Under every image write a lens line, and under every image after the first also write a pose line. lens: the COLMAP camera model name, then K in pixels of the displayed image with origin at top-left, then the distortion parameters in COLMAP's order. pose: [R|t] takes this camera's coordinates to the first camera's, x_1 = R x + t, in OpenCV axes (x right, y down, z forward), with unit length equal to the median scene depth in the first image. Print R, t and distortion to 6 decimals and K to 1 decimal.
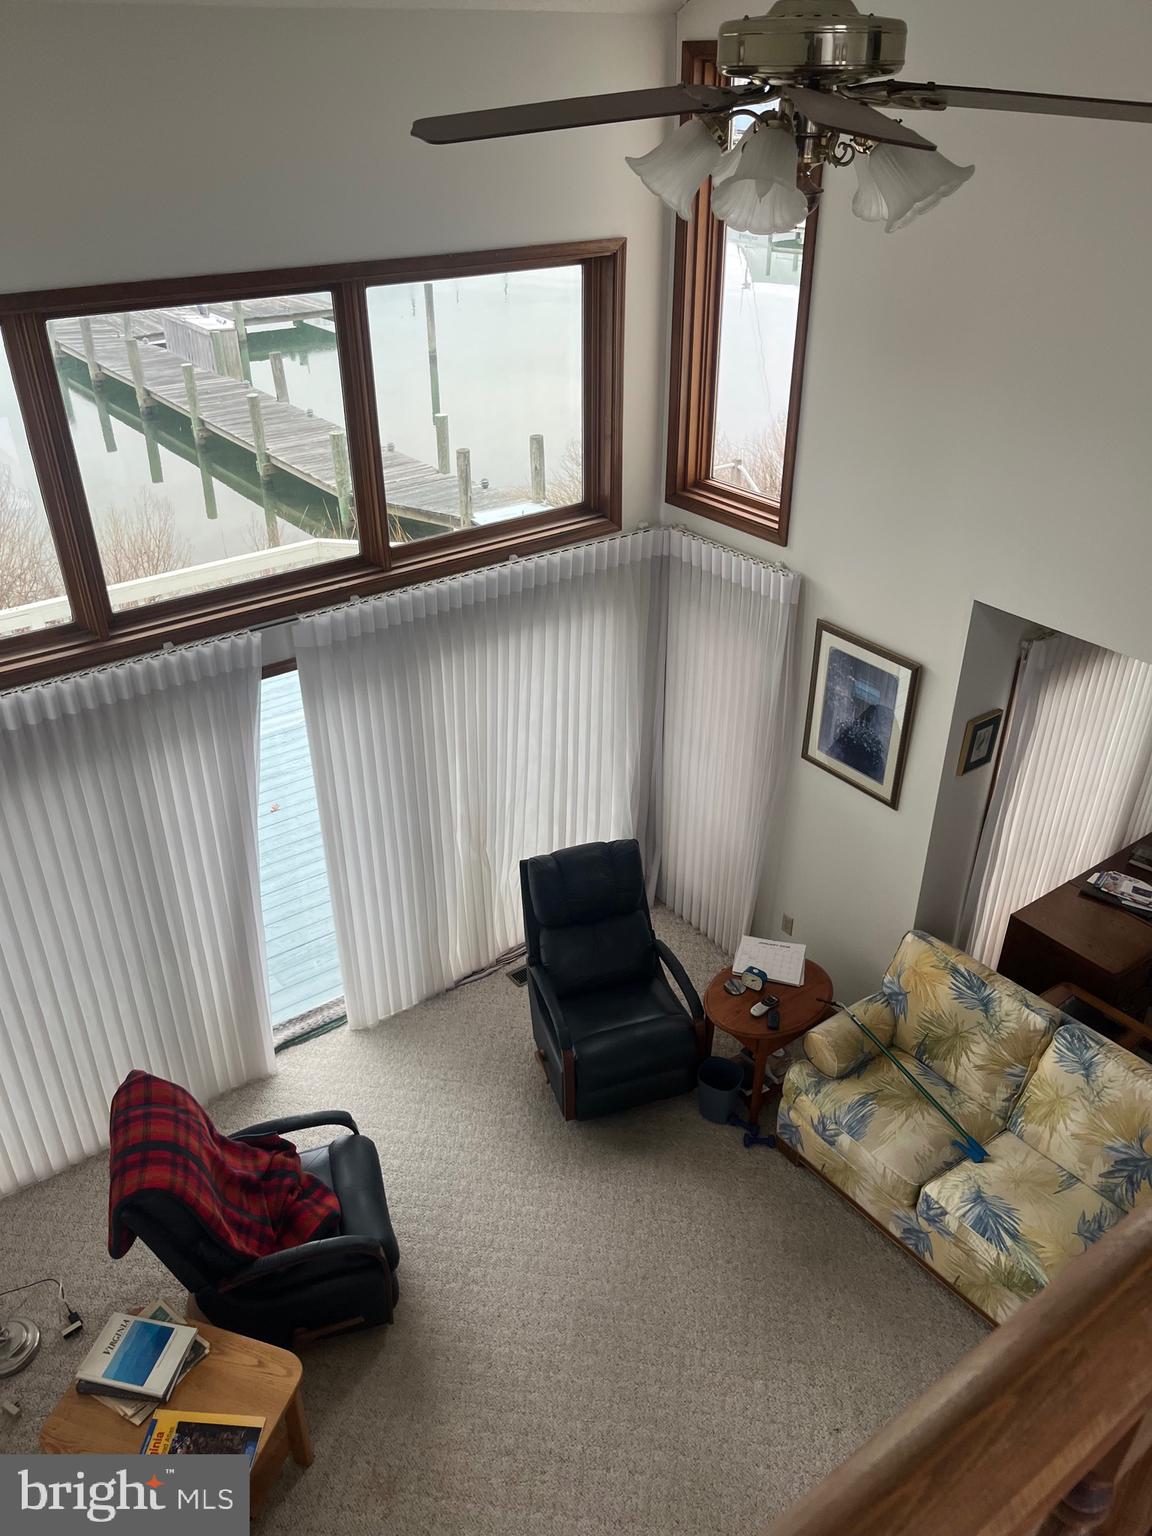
lens RADIAL K [[1164.9, 0, 571.8], [0, 1164.9, 767.8], [0, 0, 1]] dist [0.025090, -0.005728]
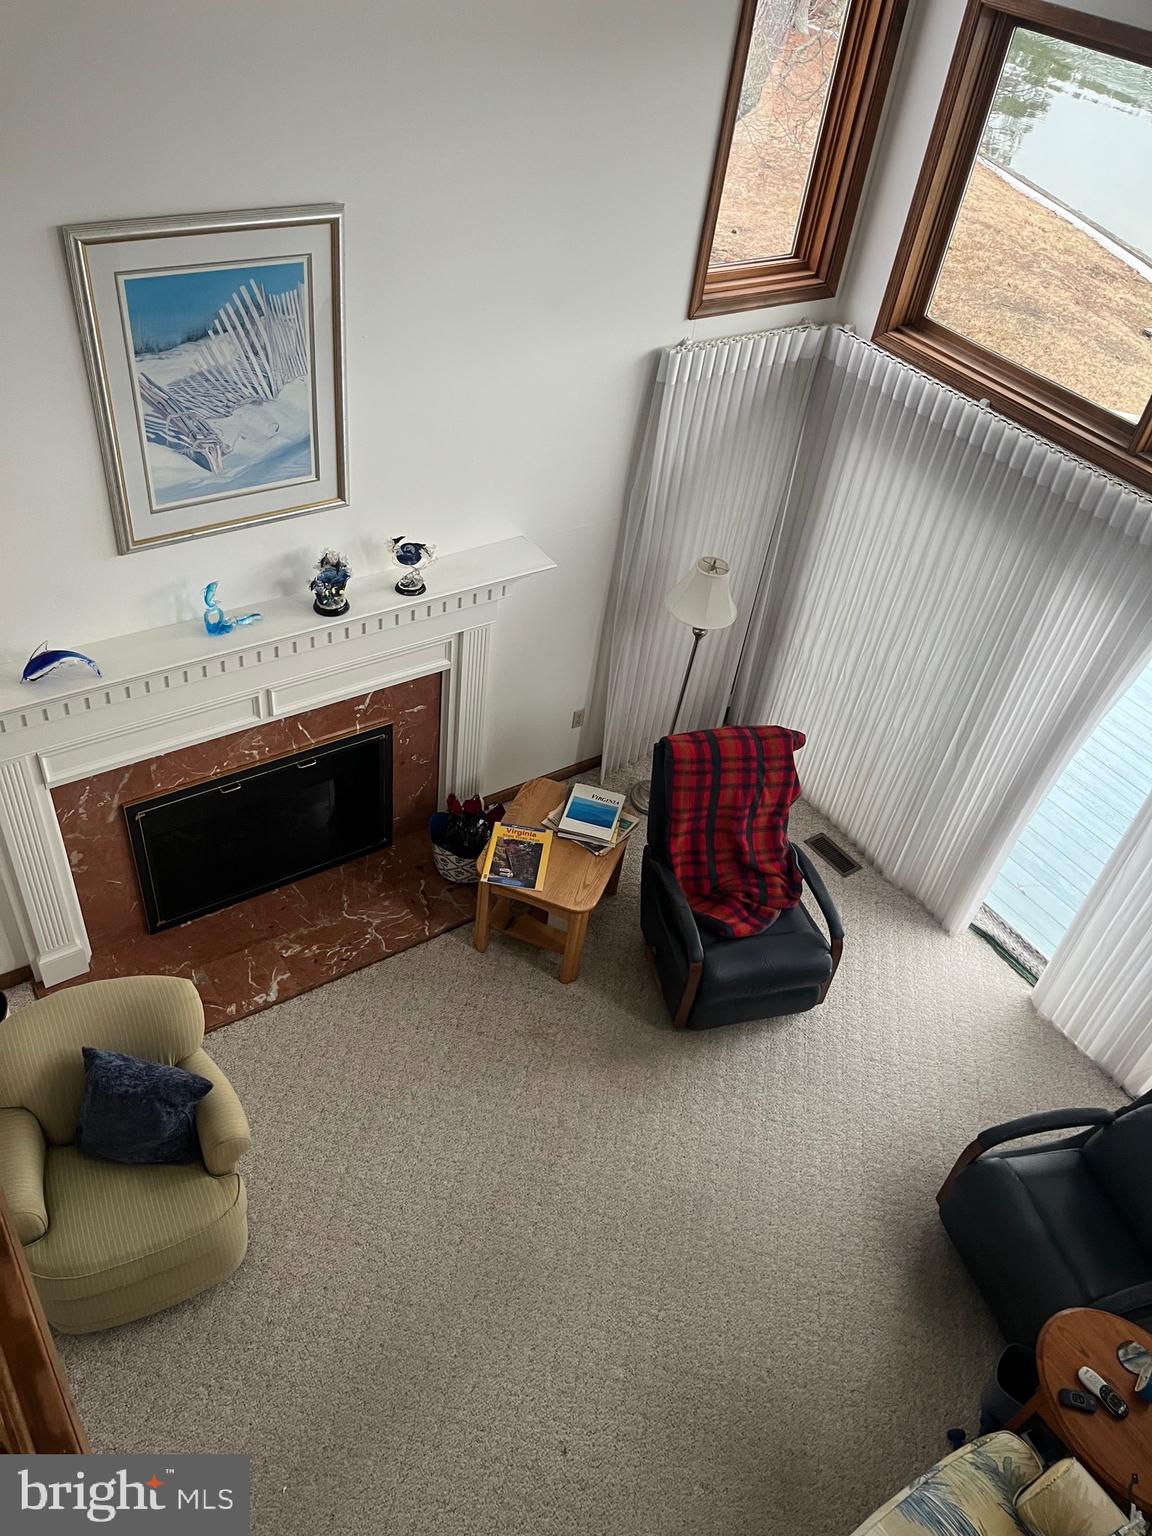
lens RADIAL K [[1161.2, 0, 570.6], [0, 1161.2, 770.5], [0, 0, 1]] dist [0.069172, -0.104015]
pose [[-0.046514, 0.664420, -0.745910, 0.497903], [-0.599348, 0.578813, 0.552953, -0.210643], [0.799136, 0.472780, 0.371296, 0.388468]]
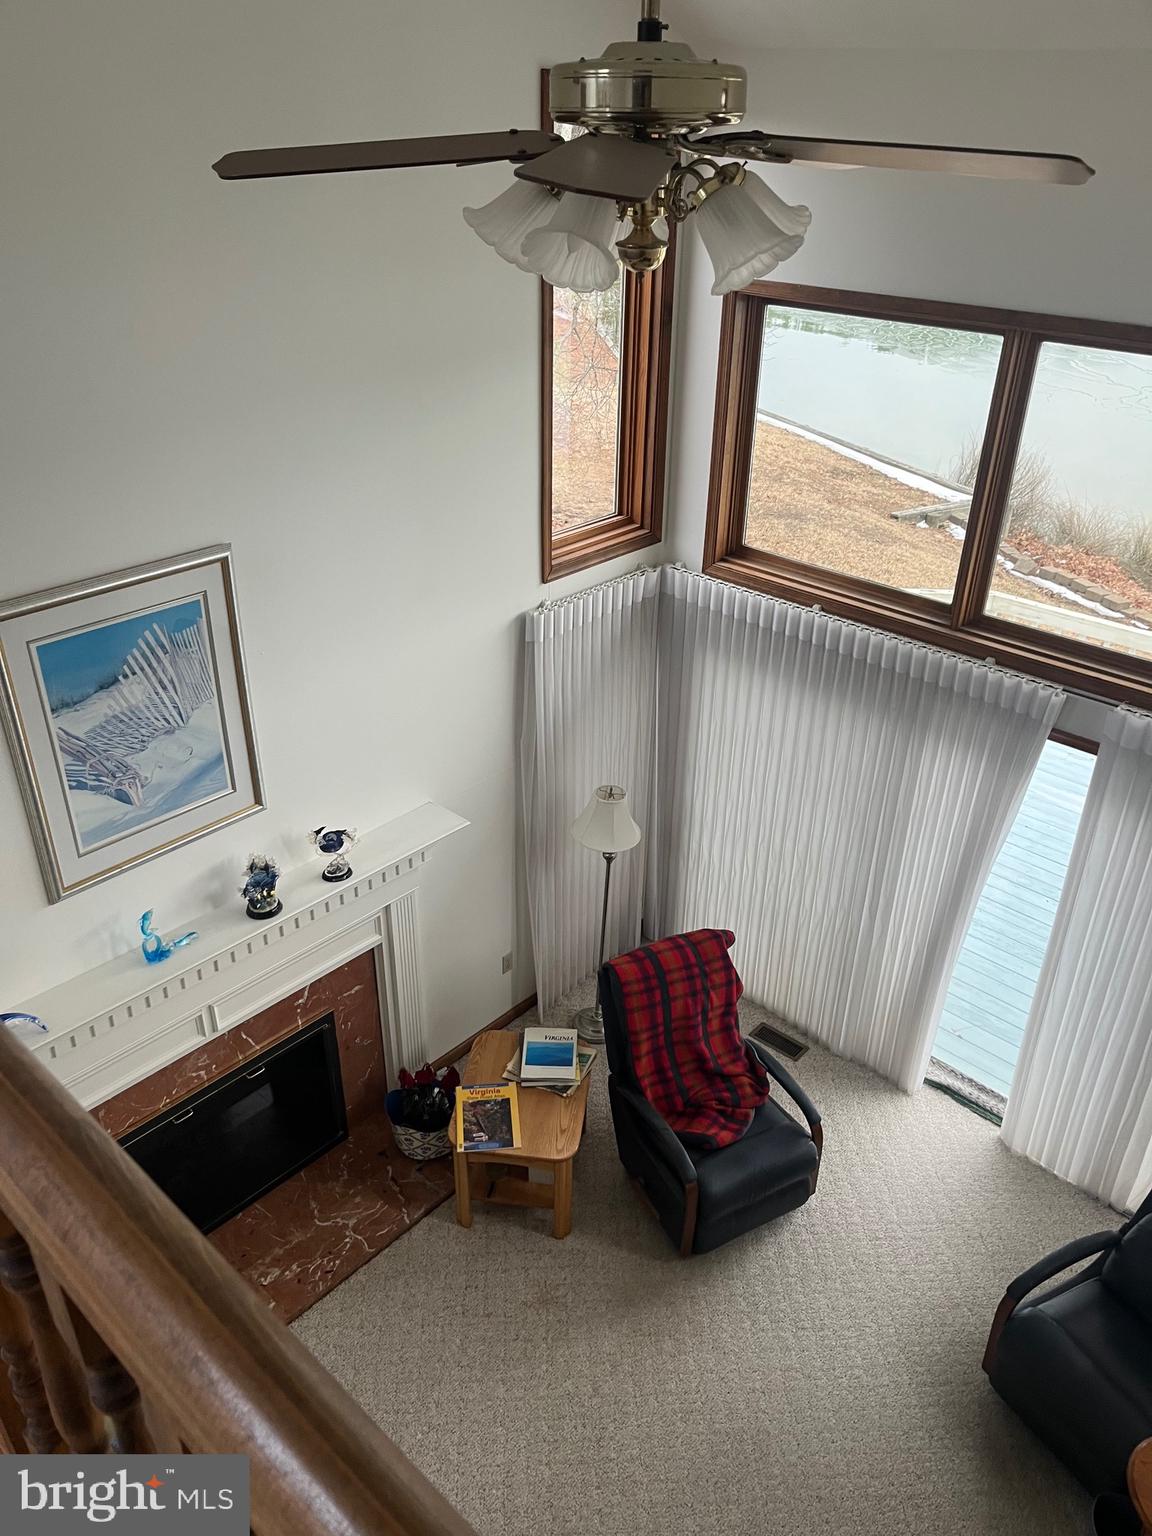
lens RADIAL K [[1157.5, 0, 575.4], [0, 1157.5, 772.0], [0, 0, 1]] dist [0.045673, -0.056483]
pose [[0.178658, 0.494206, -0.850789, 0.509105], [-0.512664, 0.784803, 0.348222, -0.195558], [0.839796, 0.373956, 0.393573, 0.319706]]
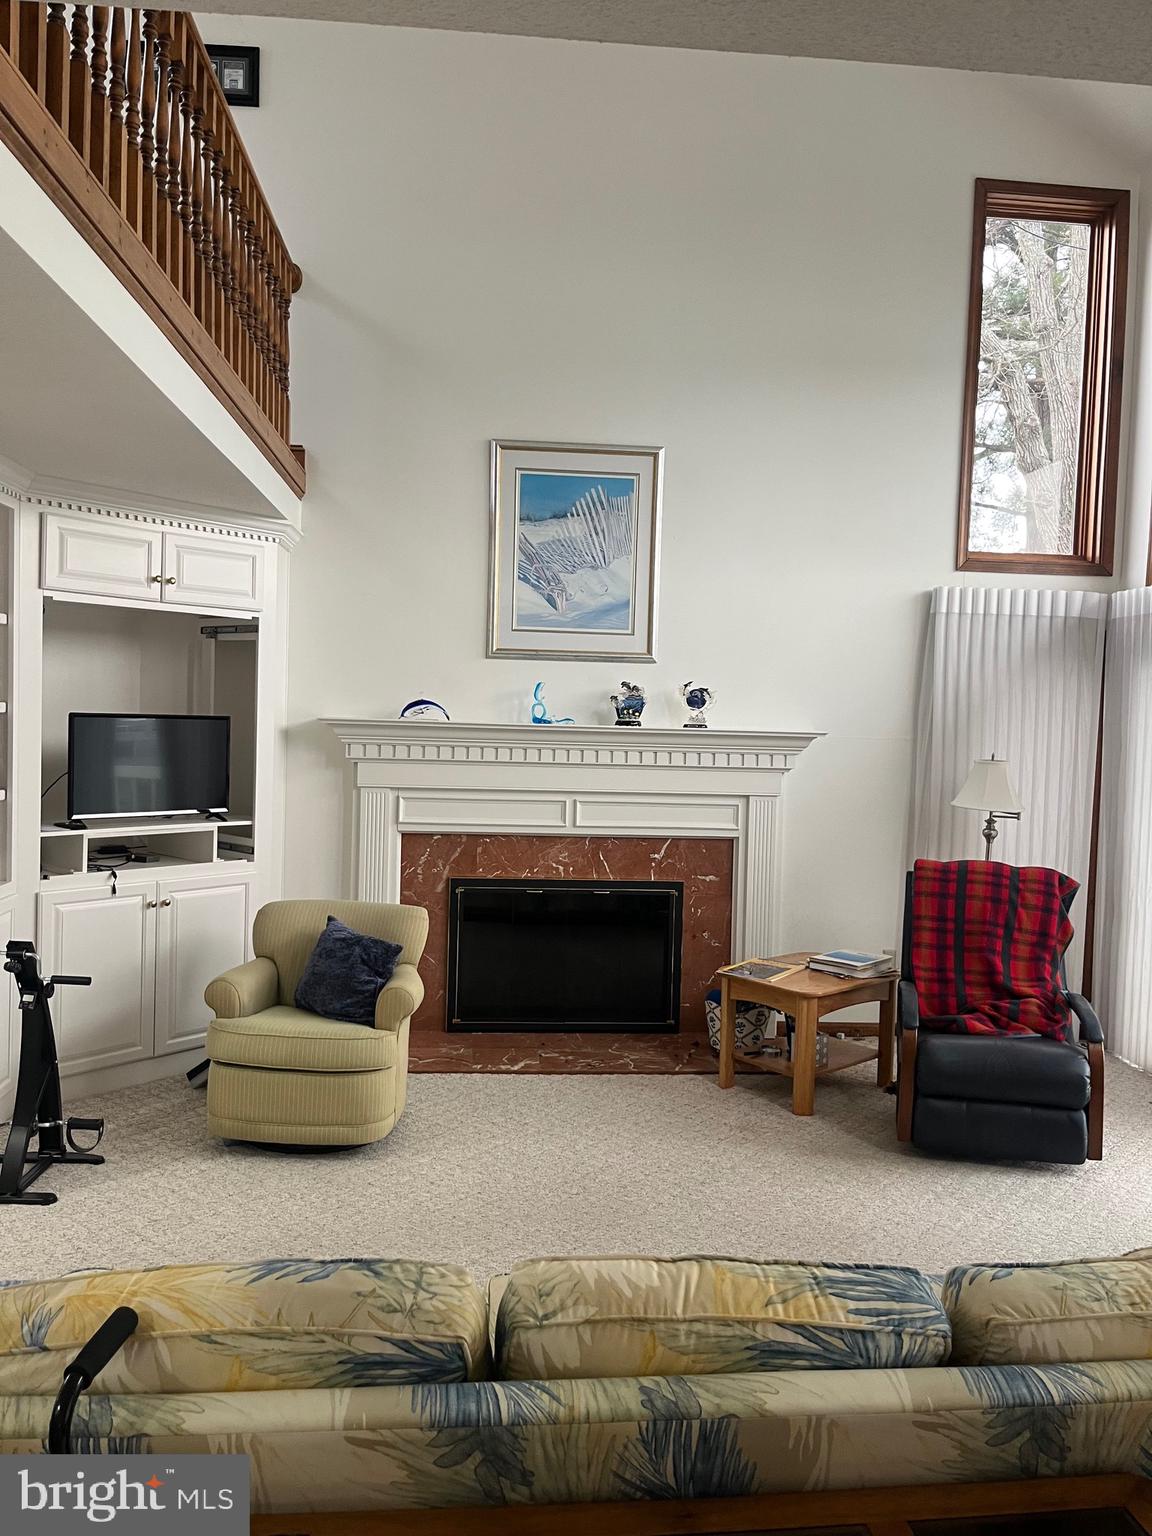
lens RADIAL K [[1149.9, 0, 576.0], [0, 1149.9, 768.0], [0, 0, 1]] dist [0.093068, -0.170764]
pose [[-0.520225, 0.028982, -0.853537, 0.770024], [-0.457731, 0.834291, 0.307313, 0.046361], [0.721005, 0.550563, -0.420753, 1.016846]]
